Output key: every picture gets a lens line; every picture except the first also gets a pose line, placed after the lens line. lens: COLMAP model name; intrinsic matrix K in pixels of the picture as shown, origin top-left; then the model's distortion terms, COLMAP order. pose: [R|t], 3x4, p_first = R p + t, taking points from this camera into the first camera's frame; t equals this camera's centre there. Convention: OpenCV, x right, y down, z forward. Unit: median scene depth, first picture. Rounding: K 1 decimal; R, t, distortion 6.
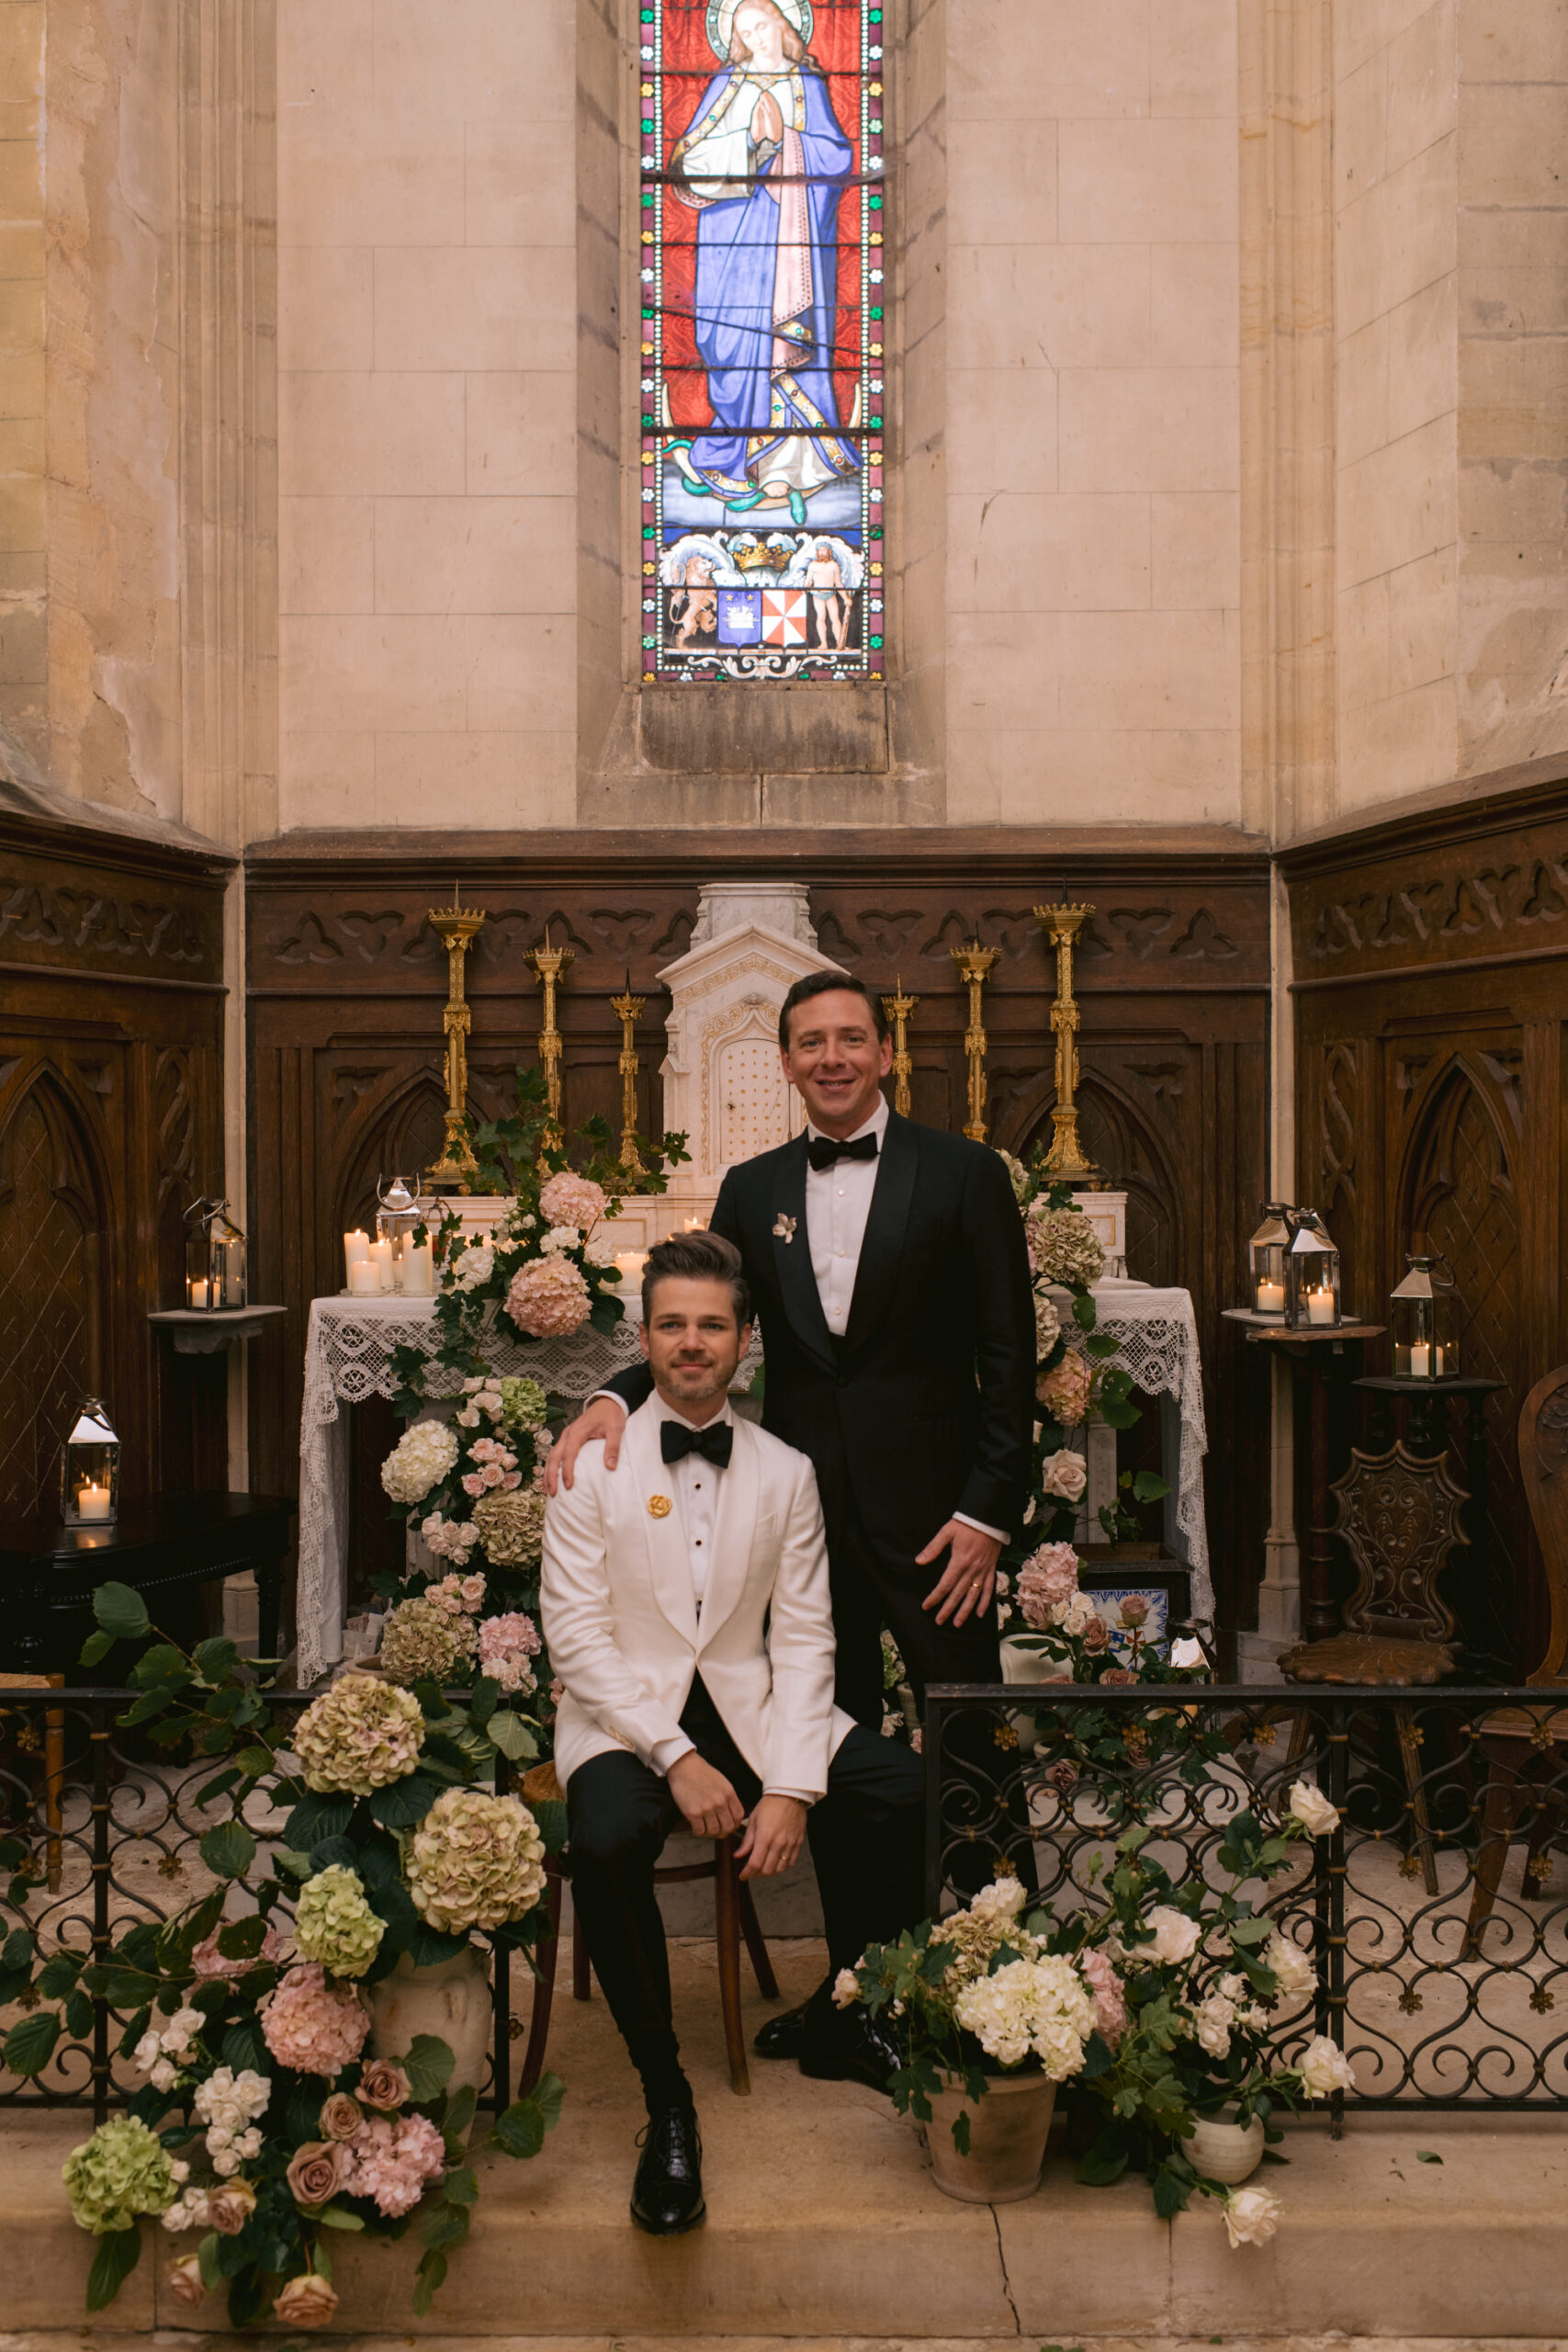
lens RADIAL K [[2323.0, 0, 784.0], [0, 2323.0, 1176.0], [0, 0, 1]] dist [-0.002456, -0.011620]
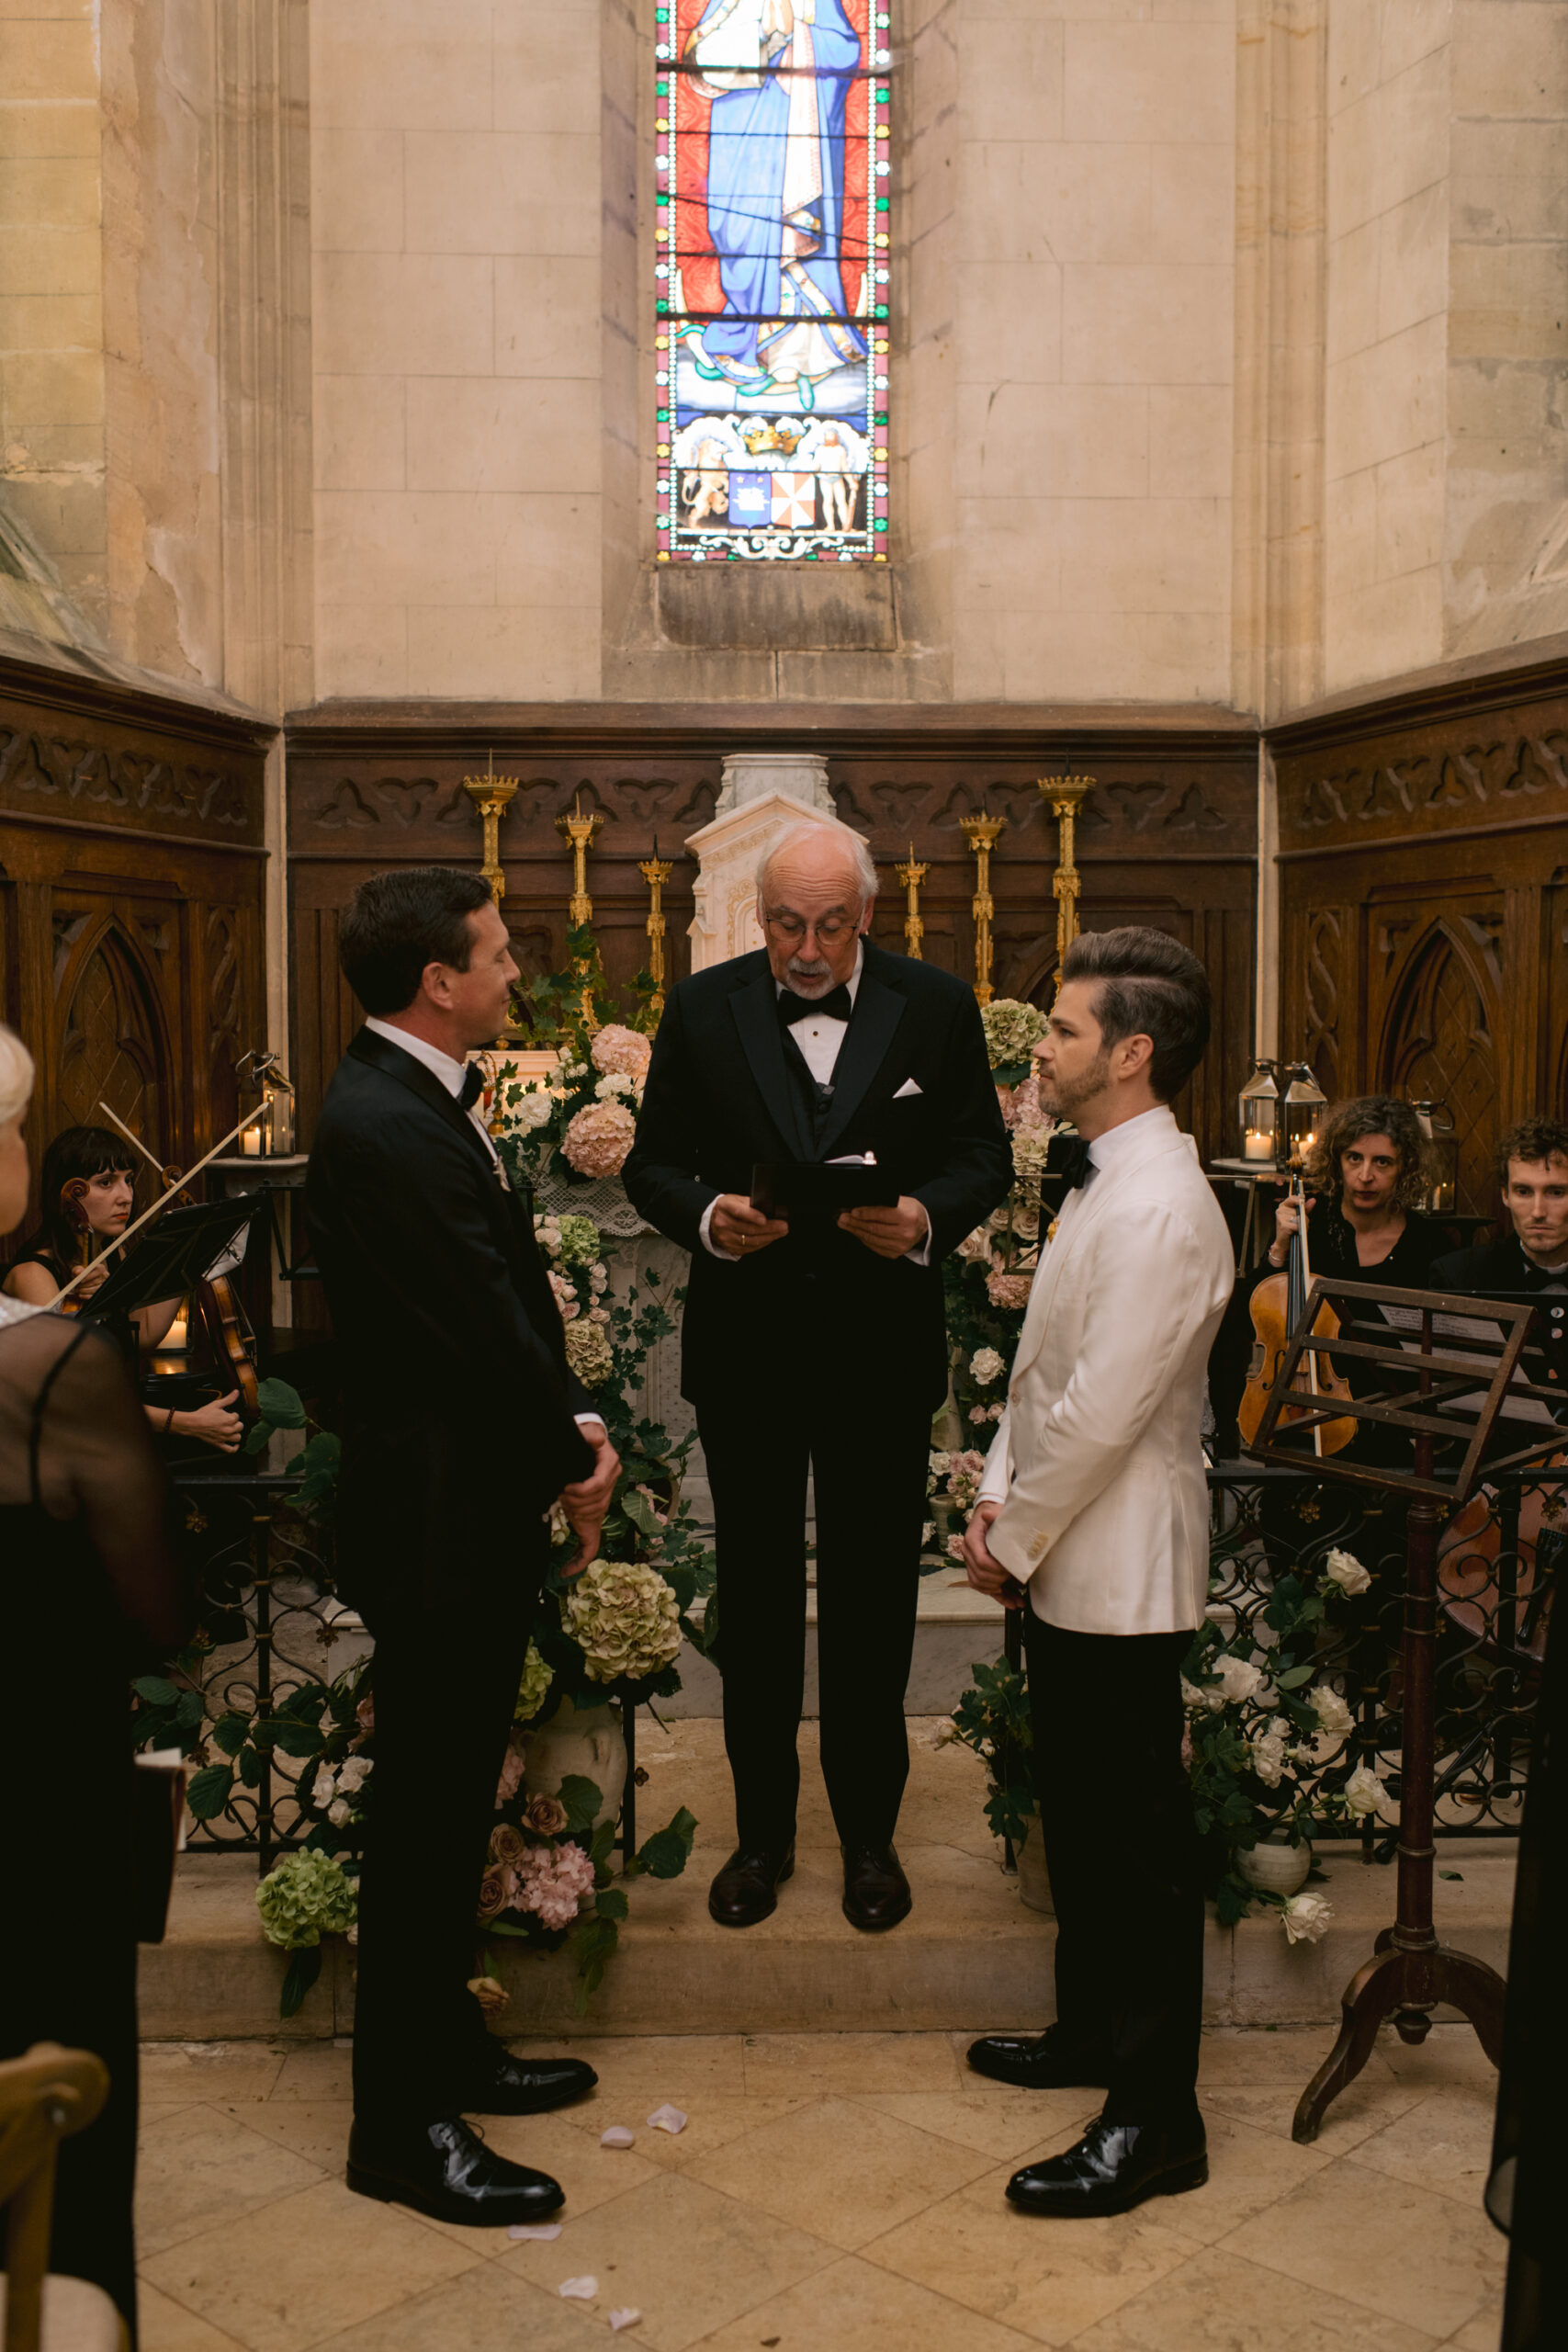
lens RADIAL K [[2323.0, 0, 784.0], [0, 2323.0, 1176.0], [0, 0, 1]] dist [-0.002456, -0.011620]
pose [[0.998883, 0.000777, 0.047249, -0.058618], [-0.002978, 0.998913, 0.046519, 0.015915], [-0.047161, -0.046608, 0.997799, -0.060412]]
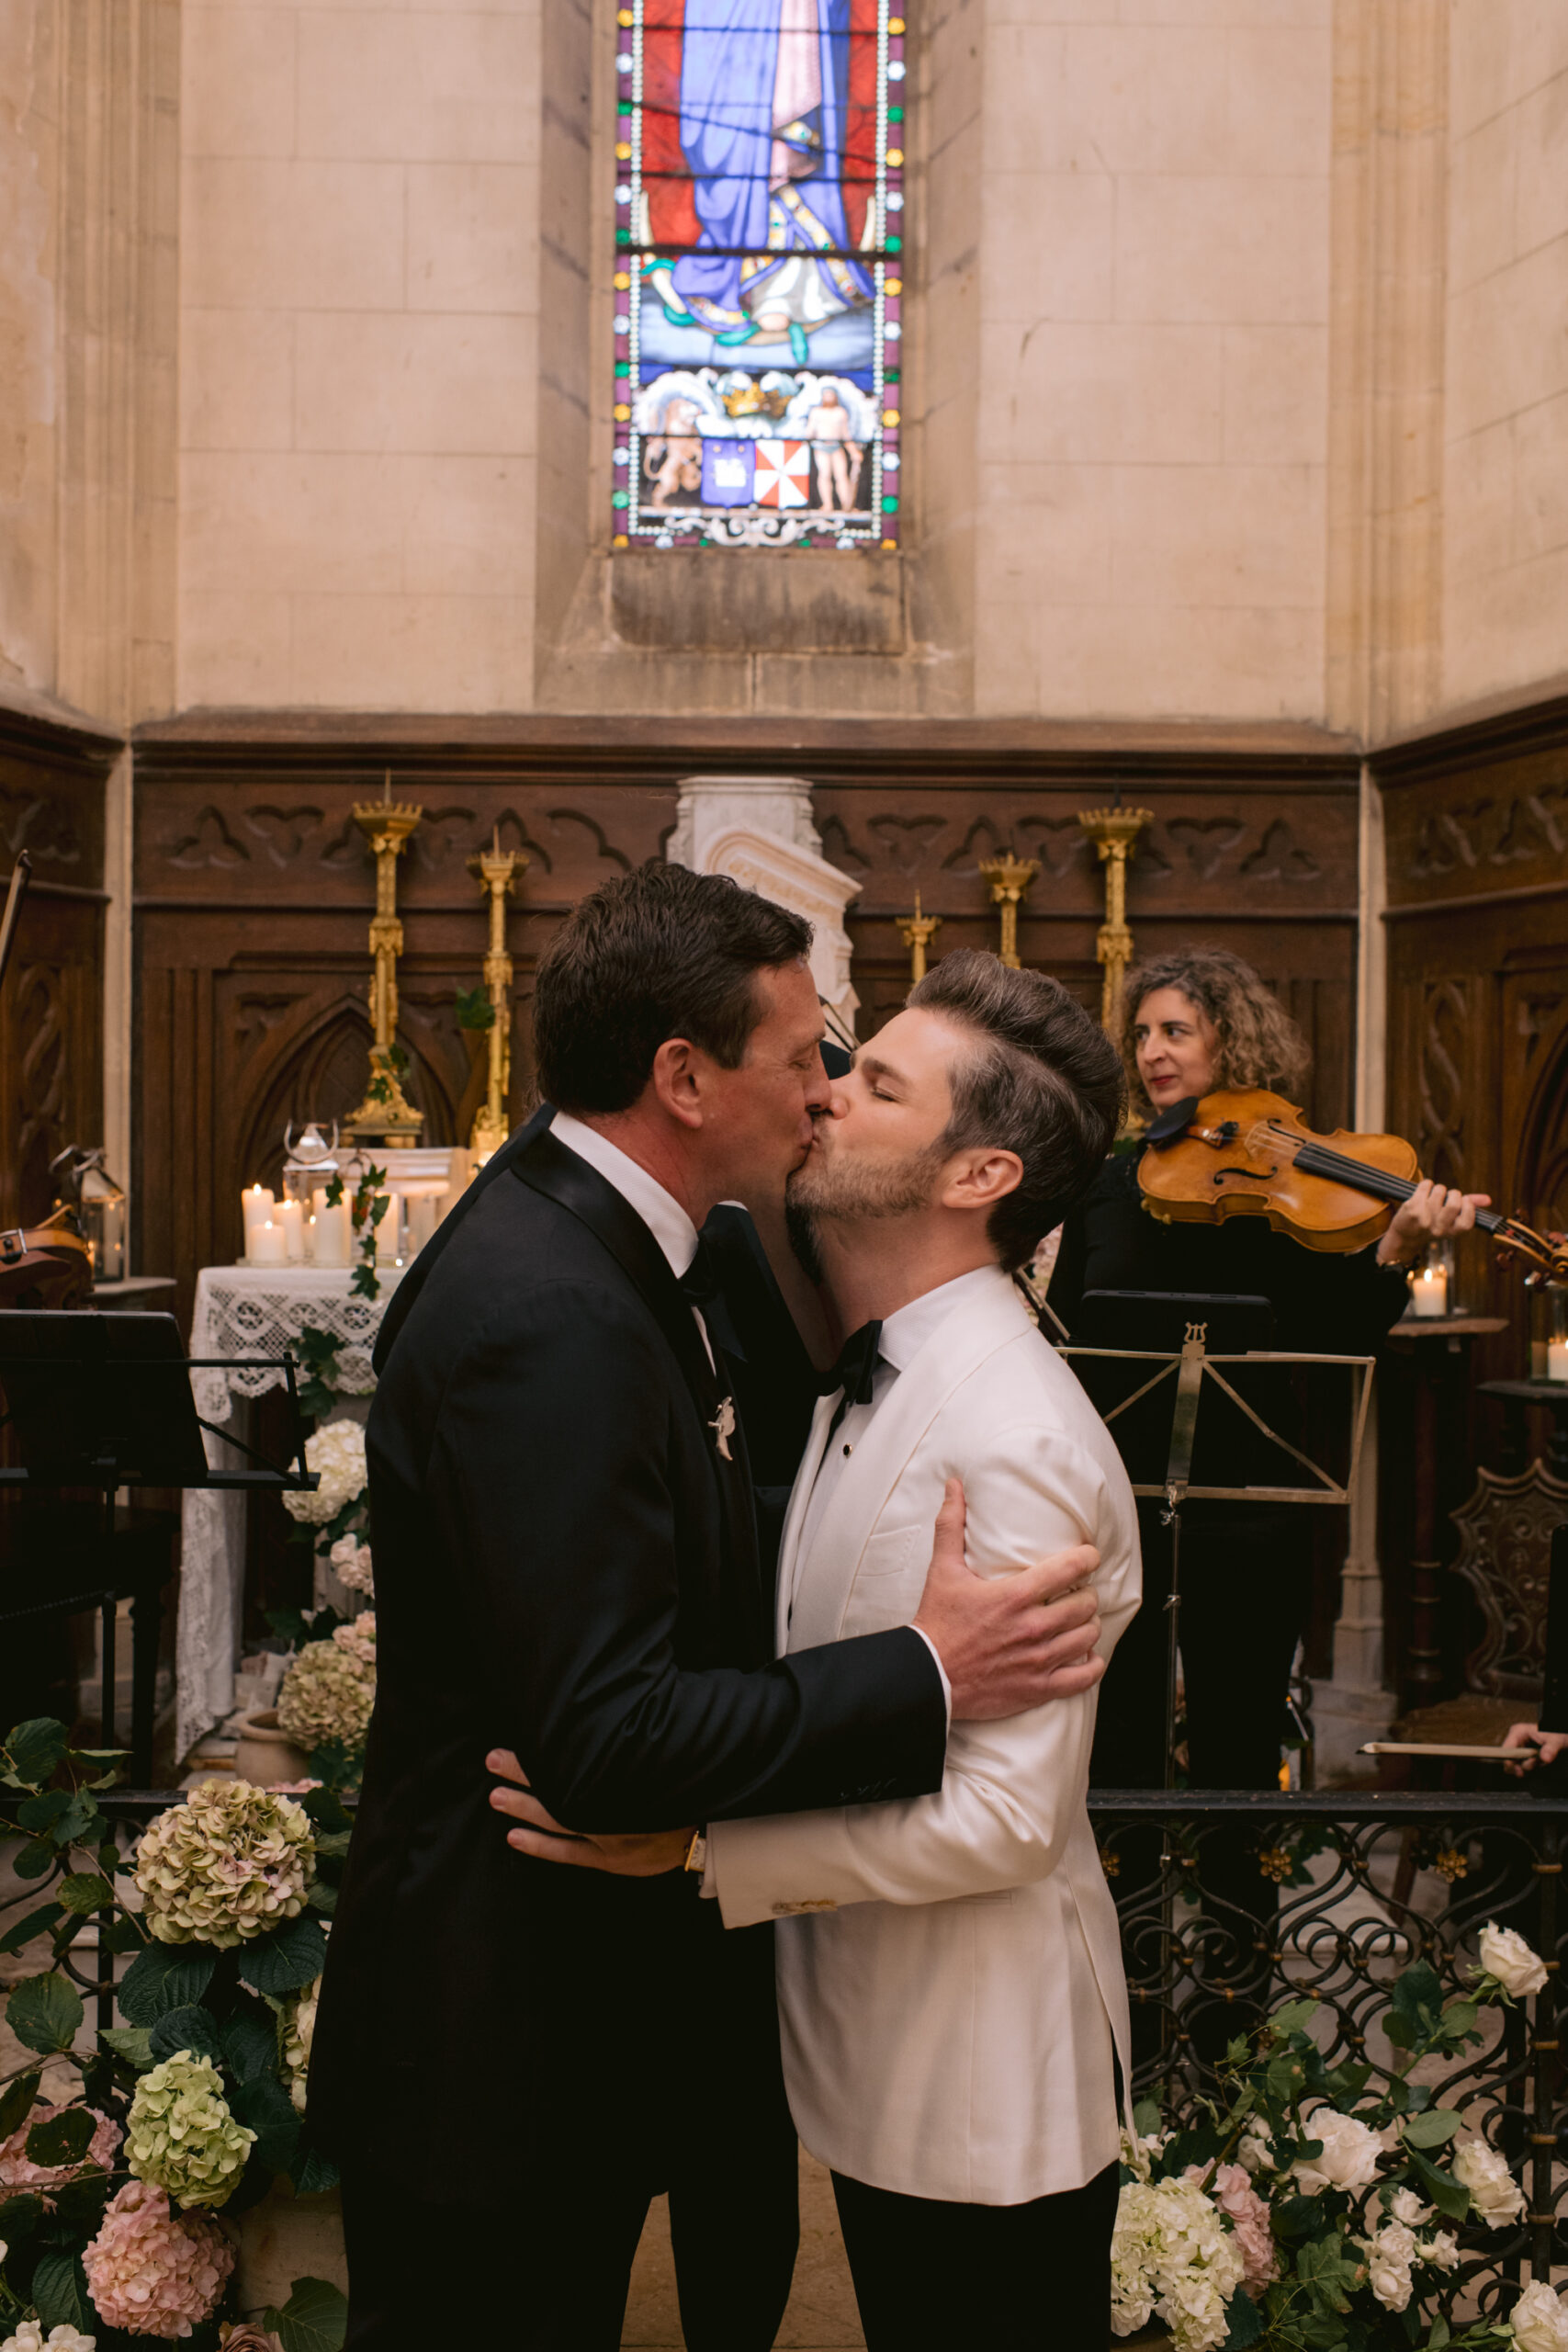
lens RADIAL K [[2398.8, 0, 784.0], [0, 2398.8, 1176.0], [0, 0, 1]] dist [-0.007623, 0.010062]
pose [[0.999699, 0.013494, 0.020495, -0.014875], [-0.013625, 0.999887, 0.006290, 0.010861], [-0.020408, -0.006567, 0.999770, 0.139422]]
